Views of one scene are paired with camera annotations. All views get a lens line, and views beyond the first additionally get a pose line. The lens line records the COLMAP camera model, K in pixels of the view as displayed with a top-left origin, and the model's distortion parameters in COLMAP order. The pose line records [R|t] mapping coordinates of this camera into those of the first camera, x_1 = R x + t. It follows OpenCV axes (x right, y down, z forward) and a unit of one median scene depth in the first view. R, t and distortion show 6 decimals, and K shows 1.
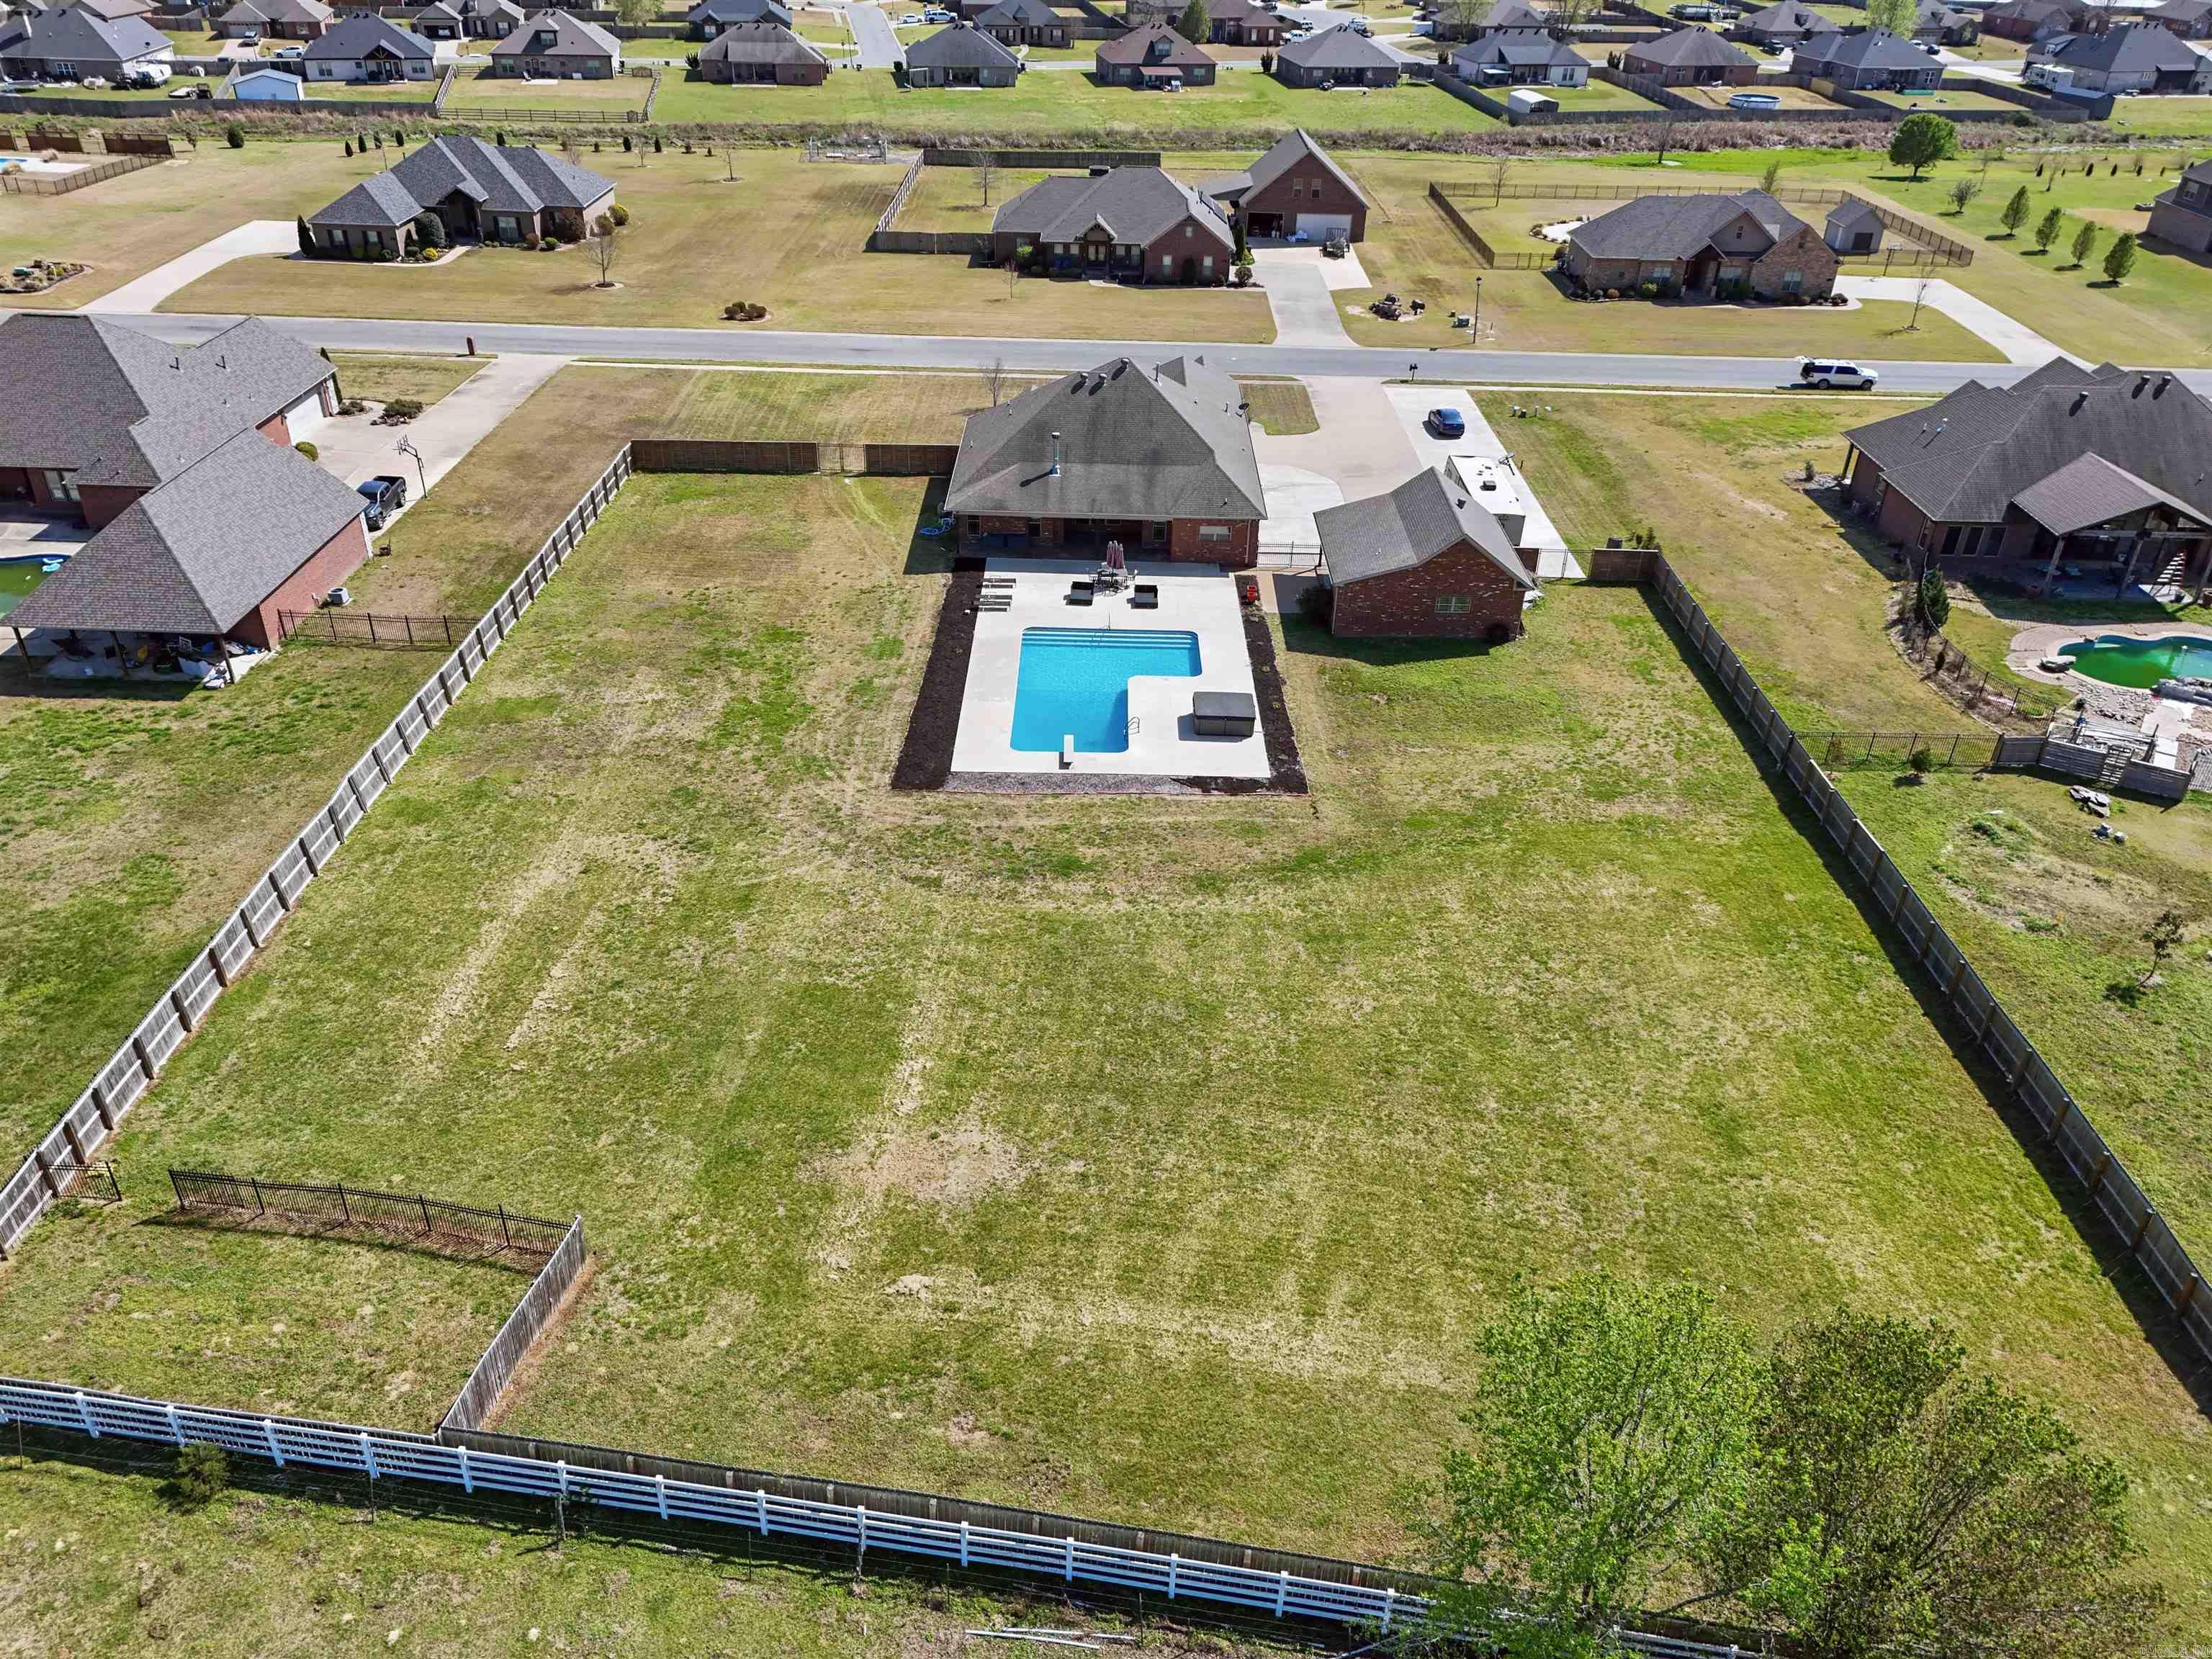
lens RADIAL K [[1636.4, 0, 1106.0], [0, 1636.4, 829.5], [0, 0, 1]] dist [0.075401, -0.055148]
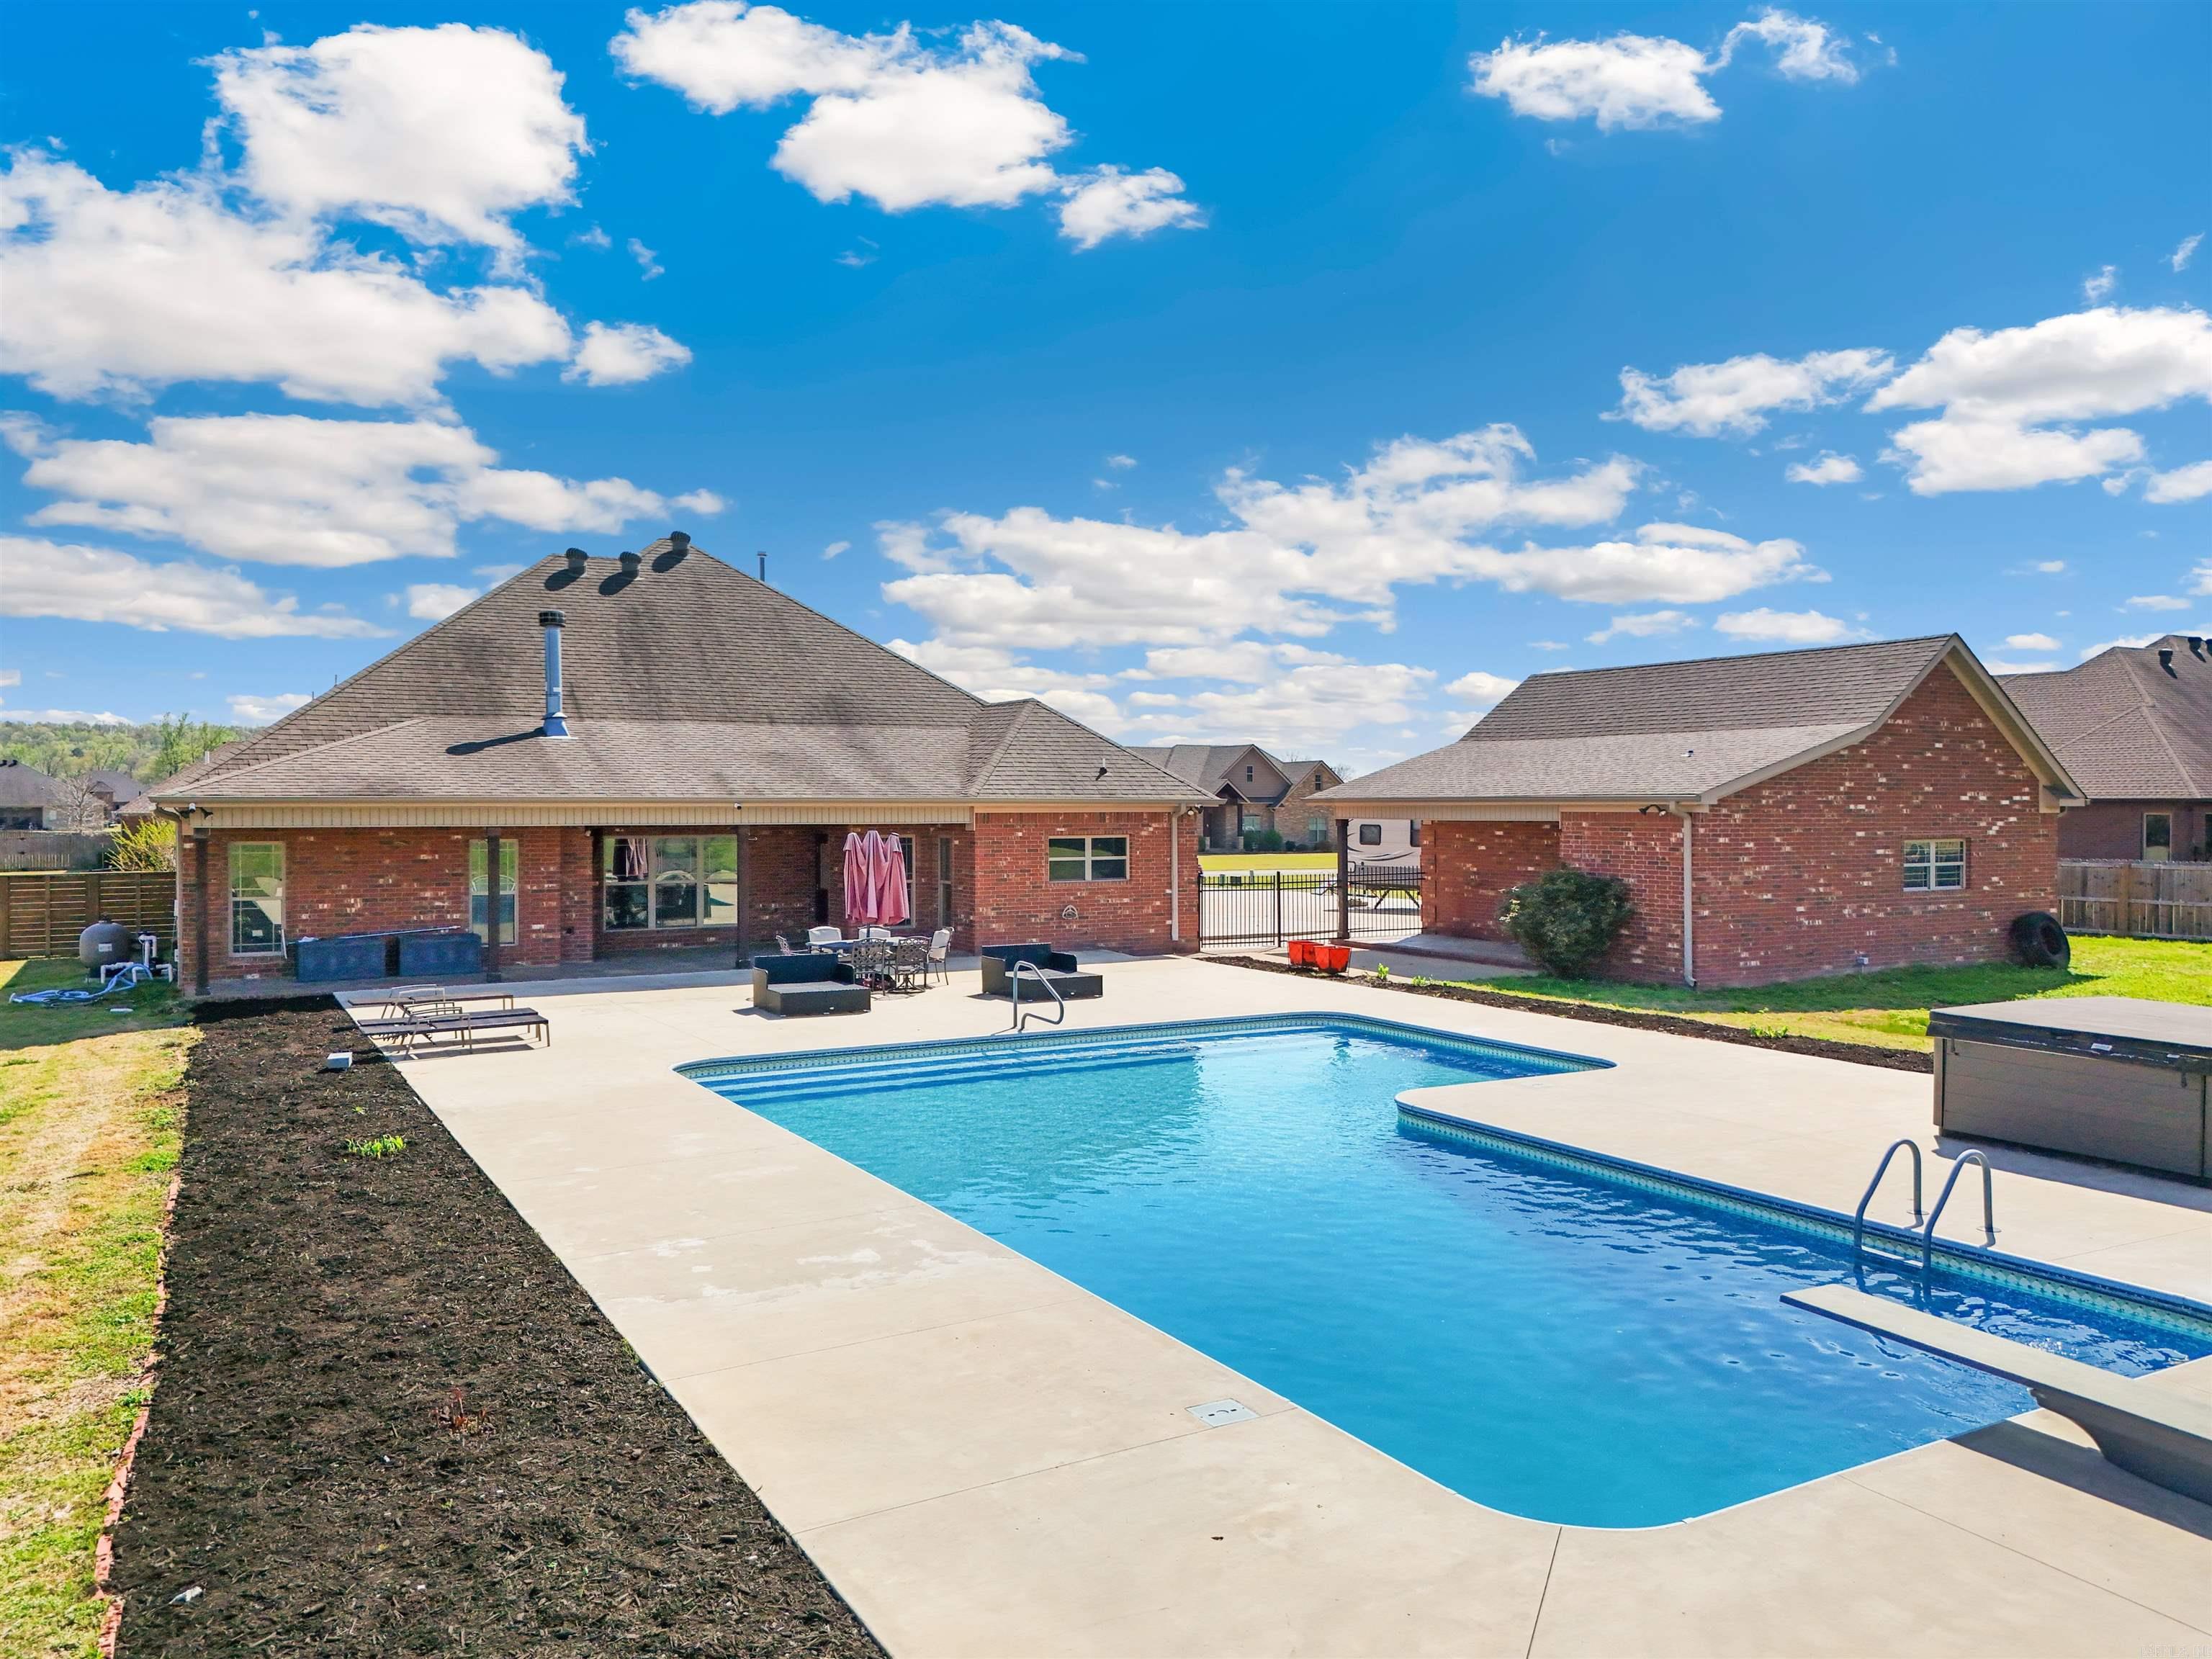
lens RADIAL K [[1617.9, 0, 1106.0], [0, 1617.9, 829.5], [0, 0, 1]] dist [0.044831, 0.007433]
pose [[0.865292, -0.027632, 0.500506, -0.079066], [0.276213, 0.859501, -0.430074, -0.032648], [-0.418302, 0.510386, 0.751352, 0.605620]]
